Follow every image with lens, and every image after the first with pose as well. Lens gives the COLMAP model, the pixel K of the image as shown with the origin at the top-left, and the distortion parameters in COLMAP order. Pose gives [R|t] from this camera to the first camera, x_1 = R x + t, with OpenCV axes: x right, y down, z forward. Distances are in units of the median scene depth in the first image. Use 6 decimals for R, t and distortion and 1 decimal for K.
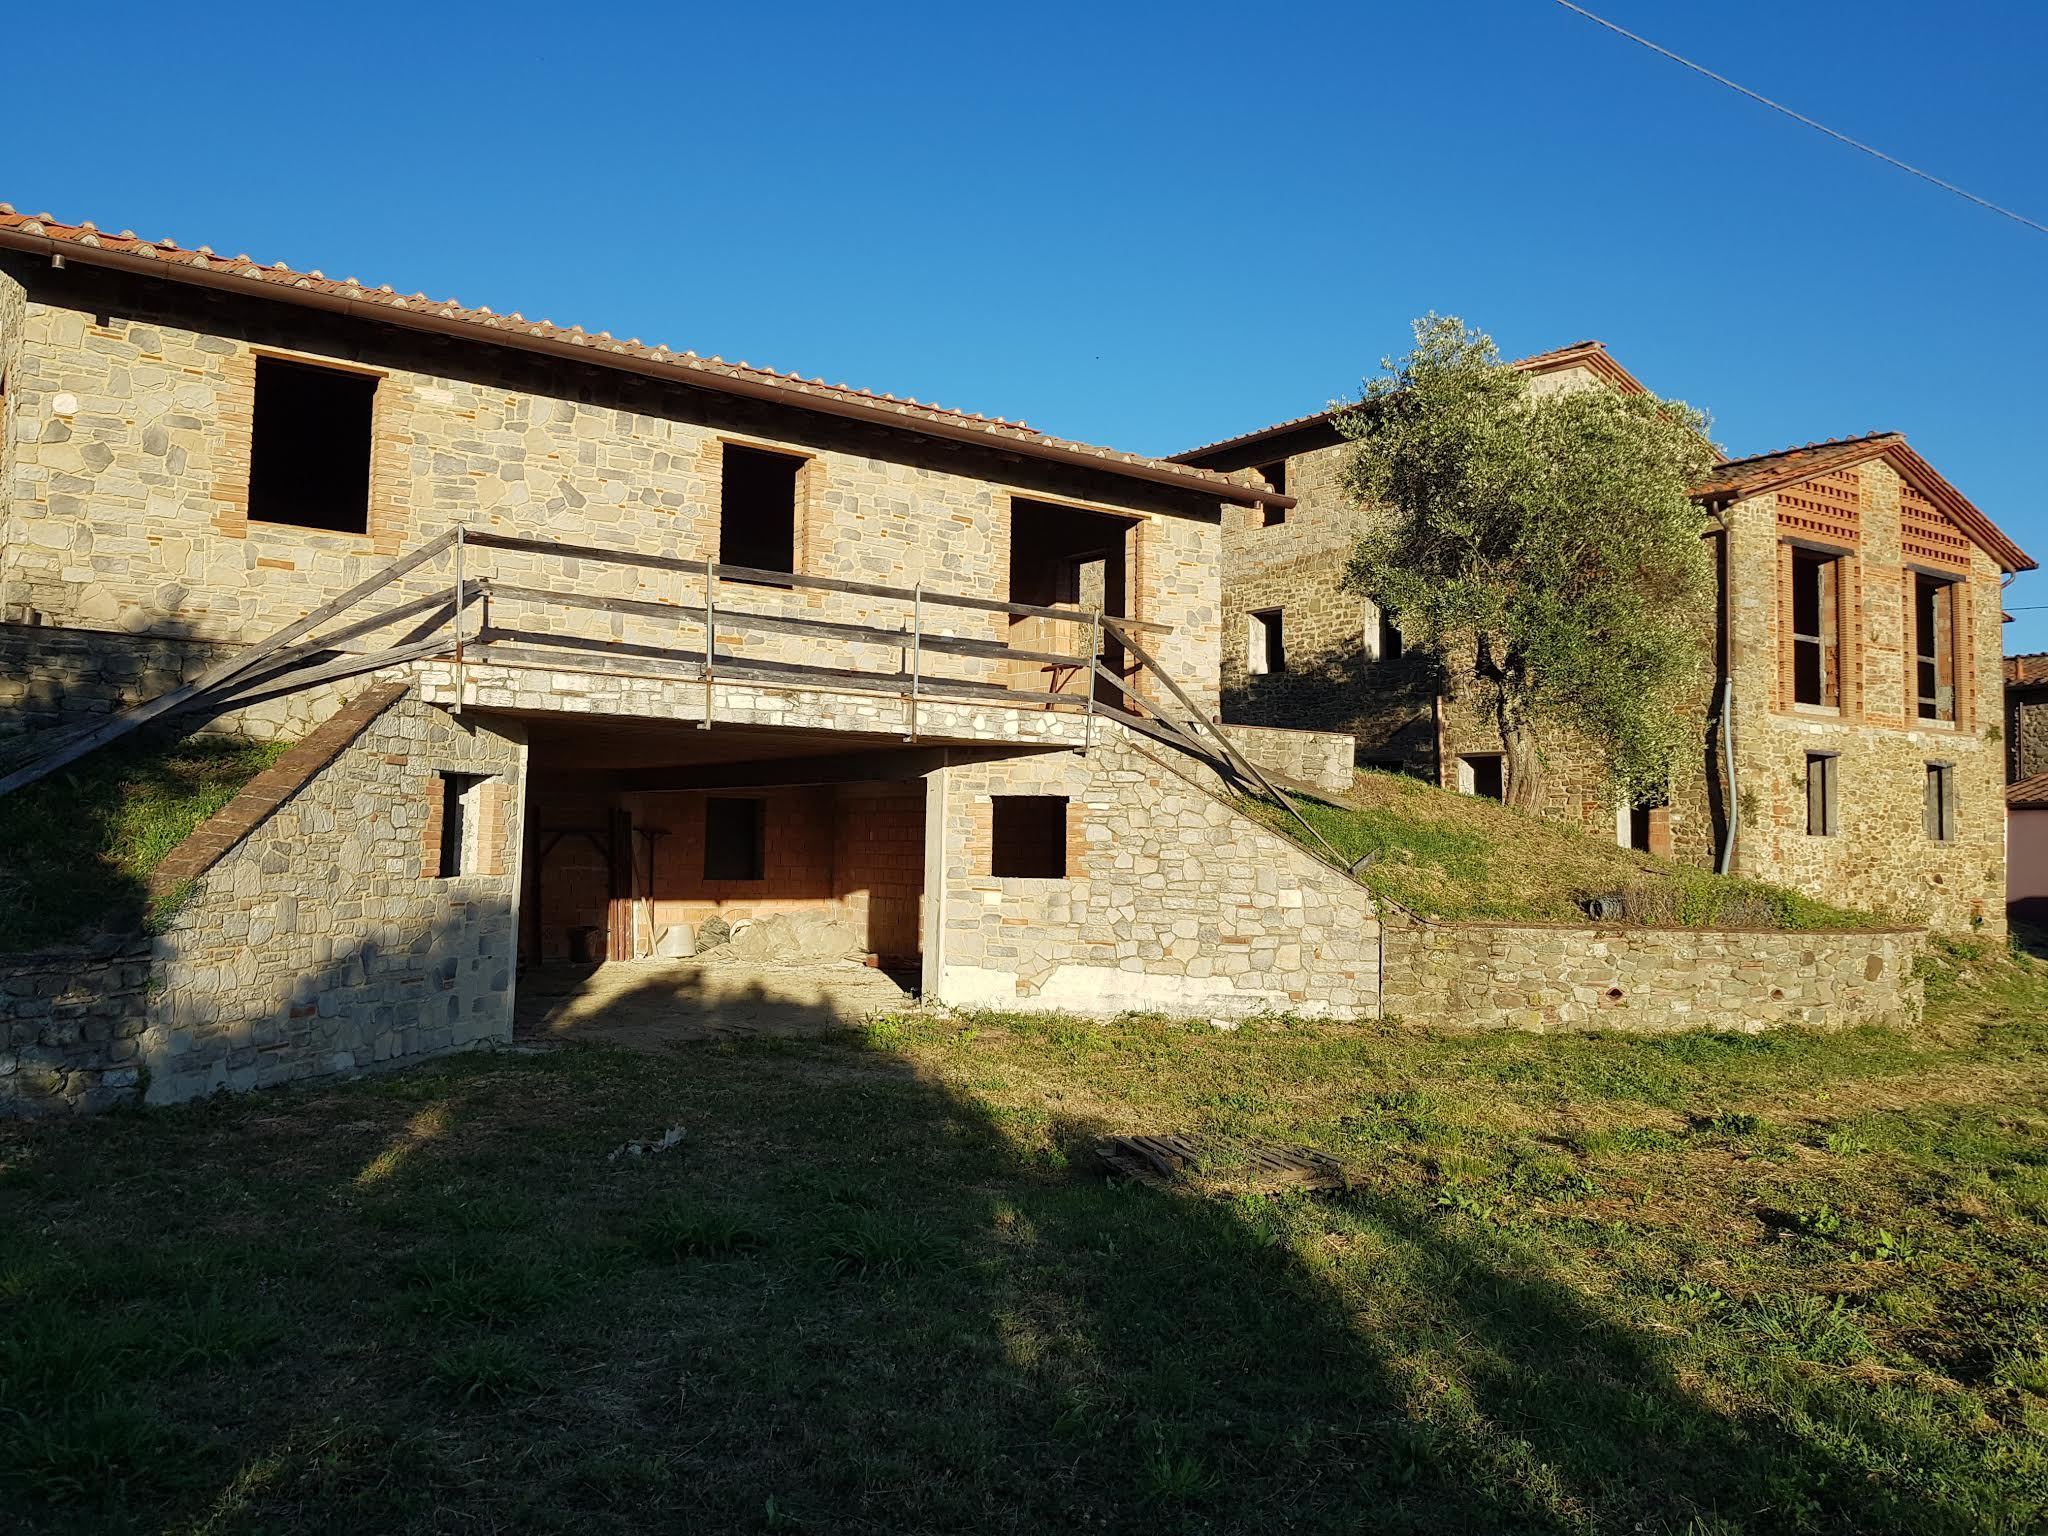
lens RADIAL K [[1563.5, 0, 1022.1], [0, 1563.5, 694.5], [0, 0, 1]] dist [0.114262, -0.219394]
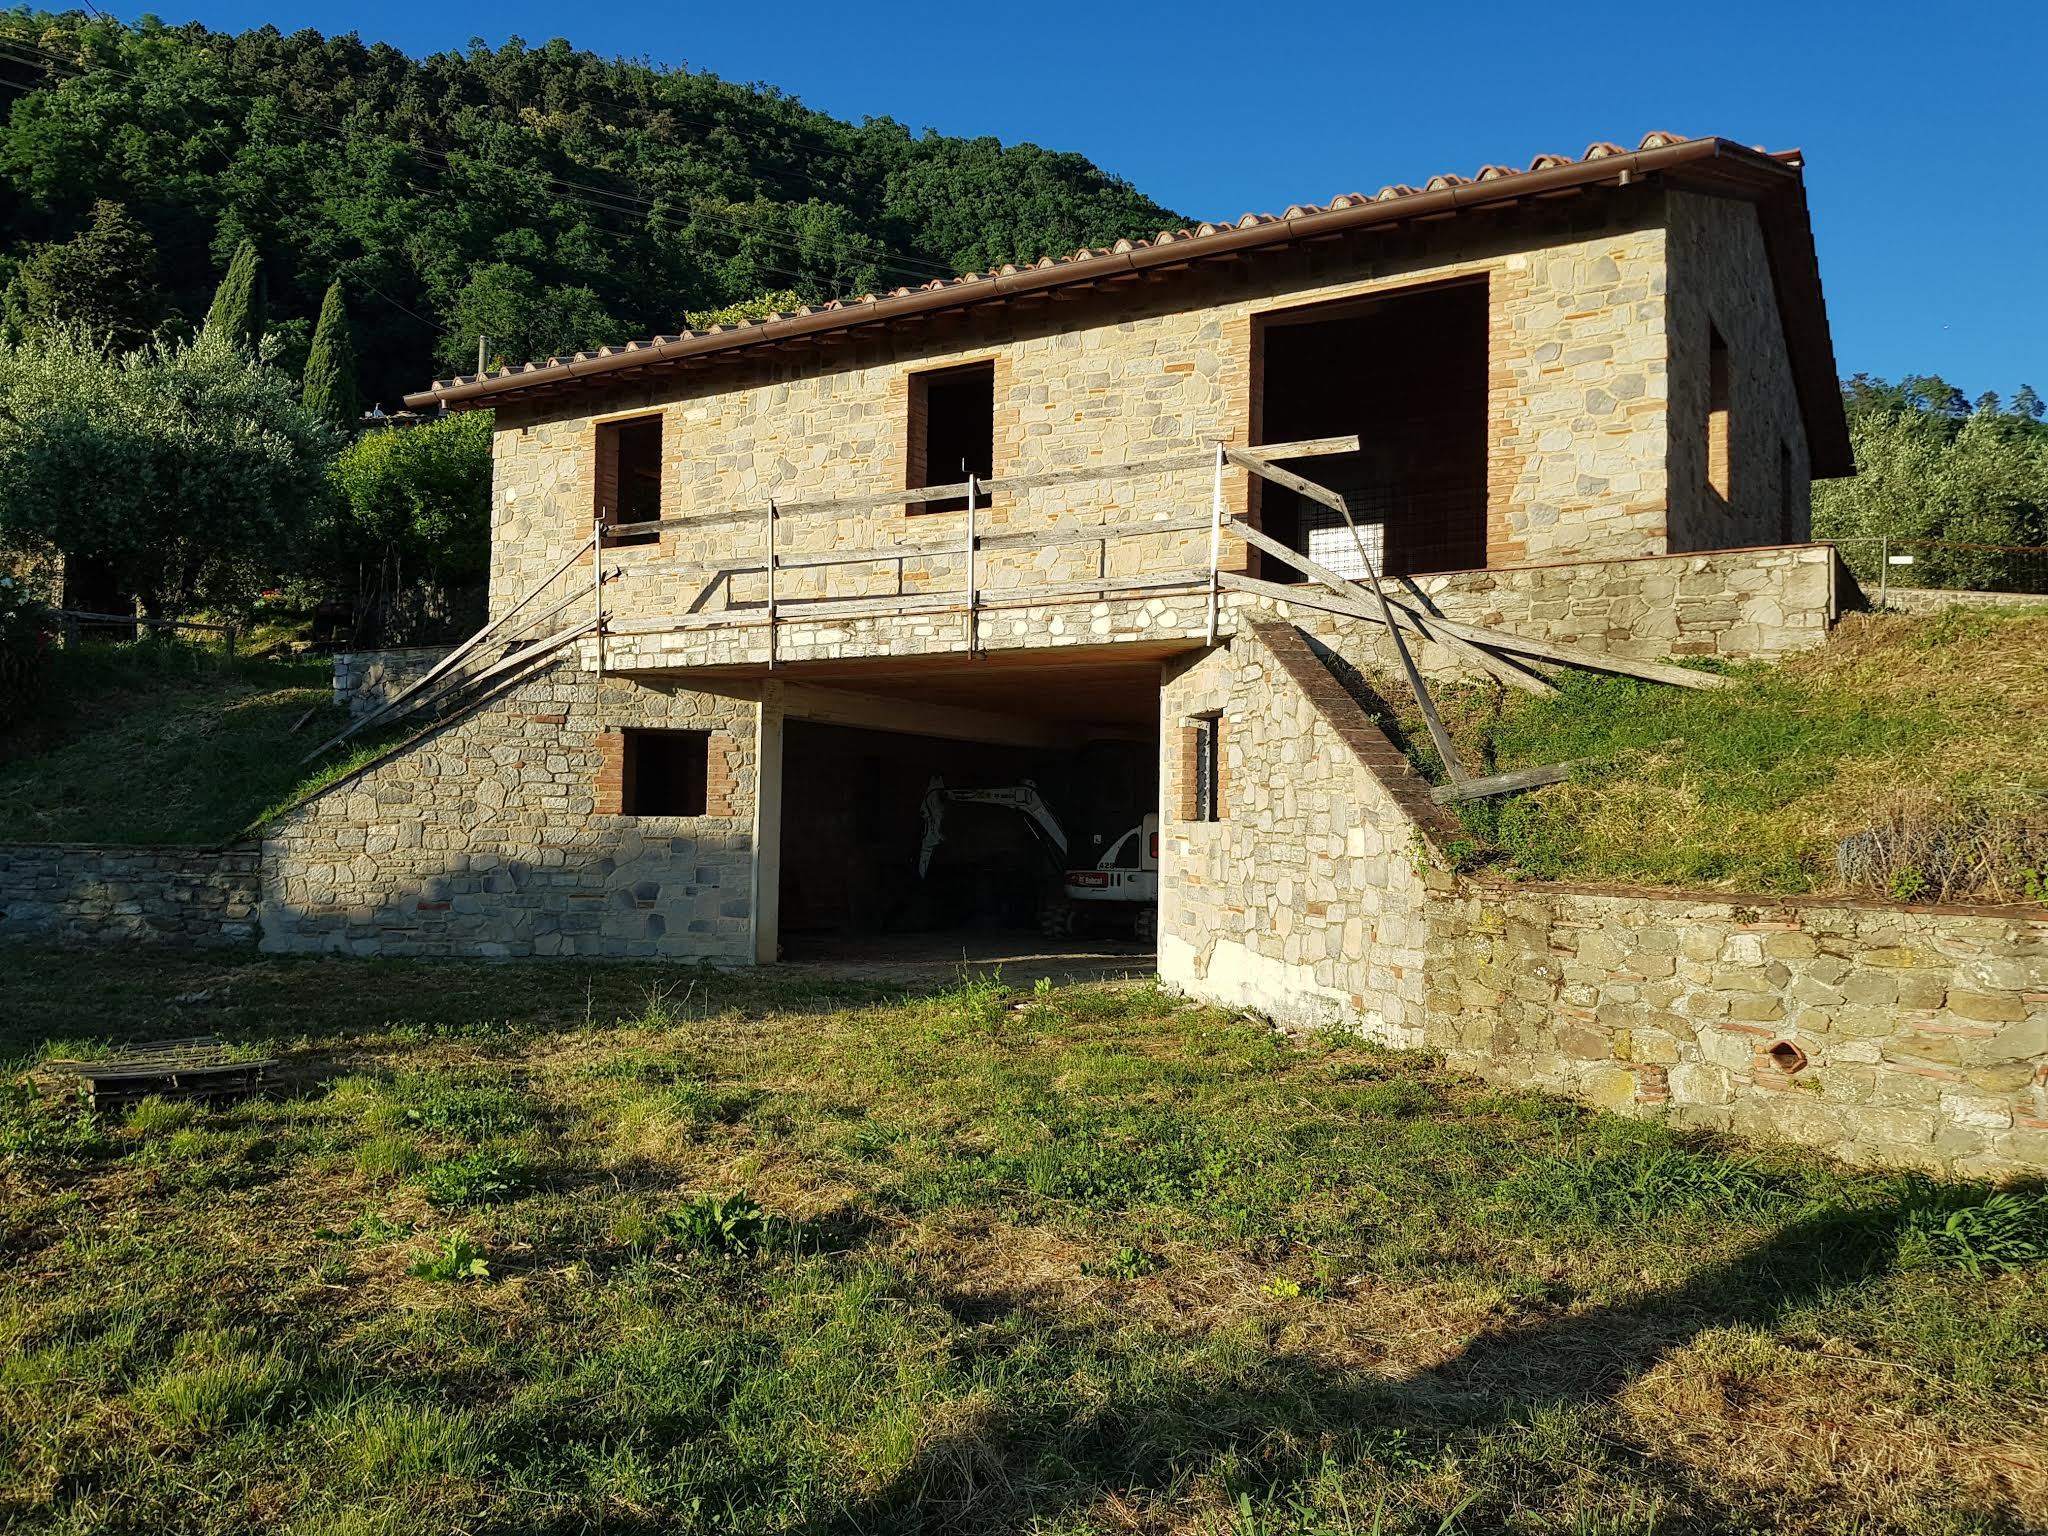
lens RADIAL K [[1594.2, 0, 1017.5], [0, 1594.2, 738.2], [0, 0, 1]] dist [0.121485, -0.233791]
pose [[0.369047, -0.071417, -0.926663, 0.708415], [0.077388, 0.995942, -0.045936, 0.109767], [0.926183, -0.054760, 0.373076, 0.660660]]
